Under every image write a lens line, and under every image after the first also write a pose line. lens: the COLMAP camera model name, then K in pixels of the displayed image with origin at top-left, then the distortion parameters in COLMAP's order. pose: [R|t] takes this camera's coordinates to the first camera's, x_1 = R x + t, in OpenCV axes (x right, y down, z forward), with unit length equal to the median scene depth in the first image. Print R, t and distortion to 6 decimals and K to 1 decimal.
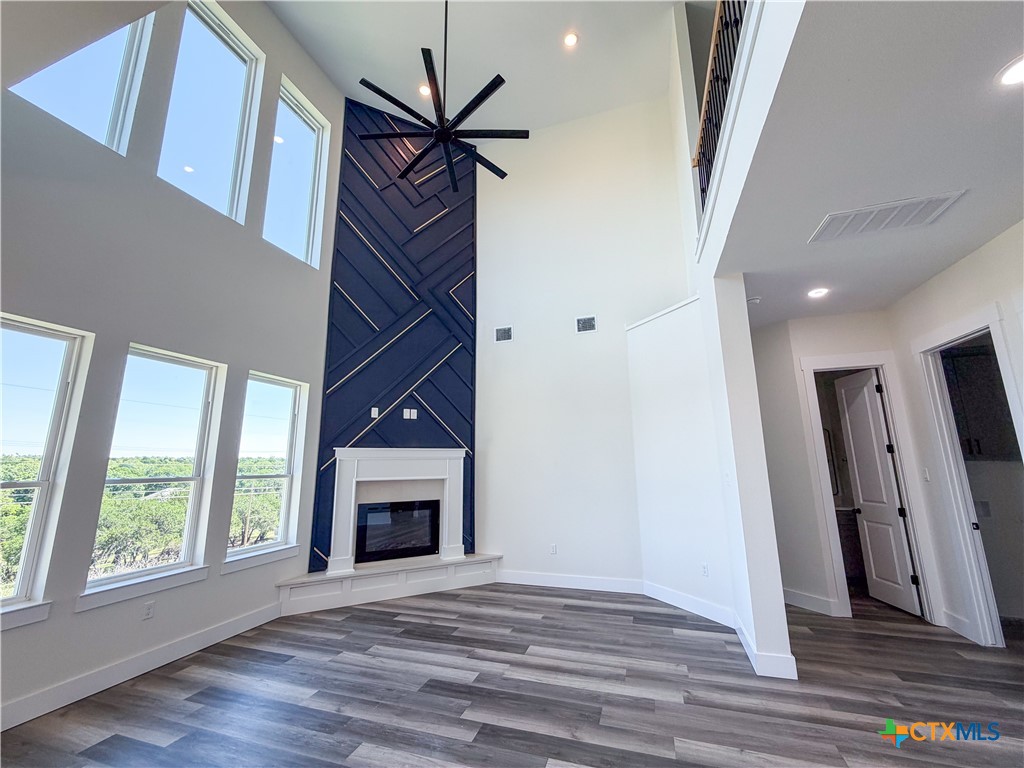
lens RADIAL K [[408.9, 0, 509.9], [0, 408.9, 383.8], [0, 0, 1]] dist [0.000378, 0.000389]
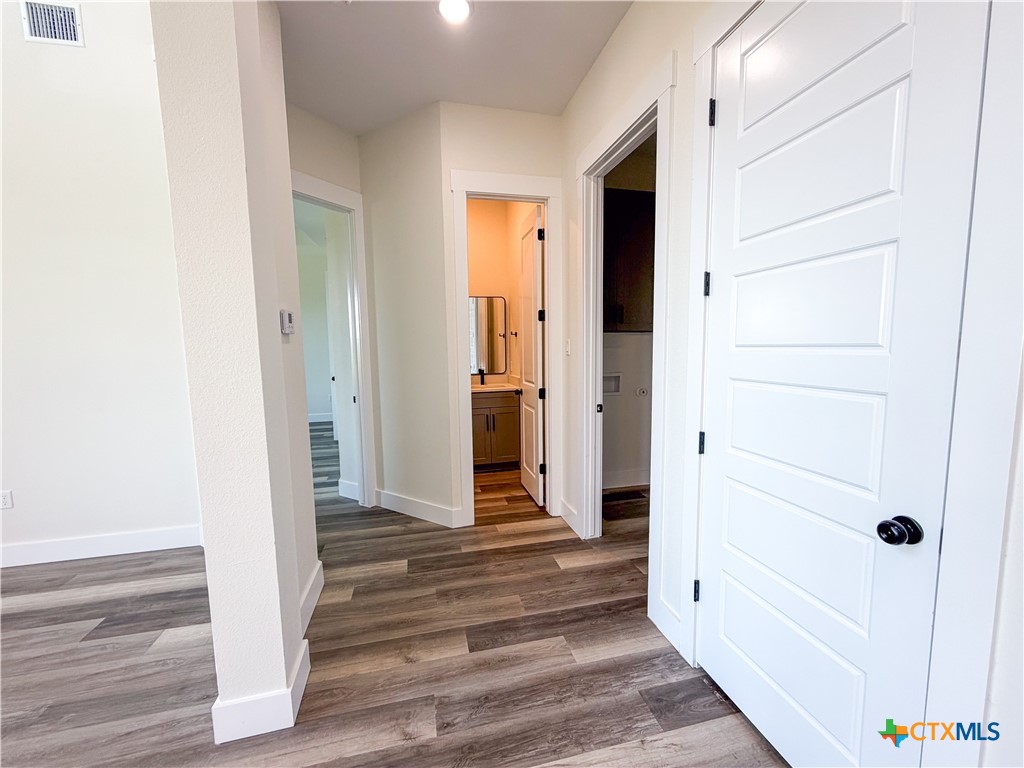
lens RADIAL K [[408.9, 0, 509.9], [0, 408.9, 383.8], [0, 0, 1]] dist [0.000378, 0.000389]
pose [[0.850652, -0.053684, 0.522981, 0.555149], [-0.095997, 0.962187, 0.254912, 0.109512], [-0.516891, -0.267046, 0.813333, 0.437759]]
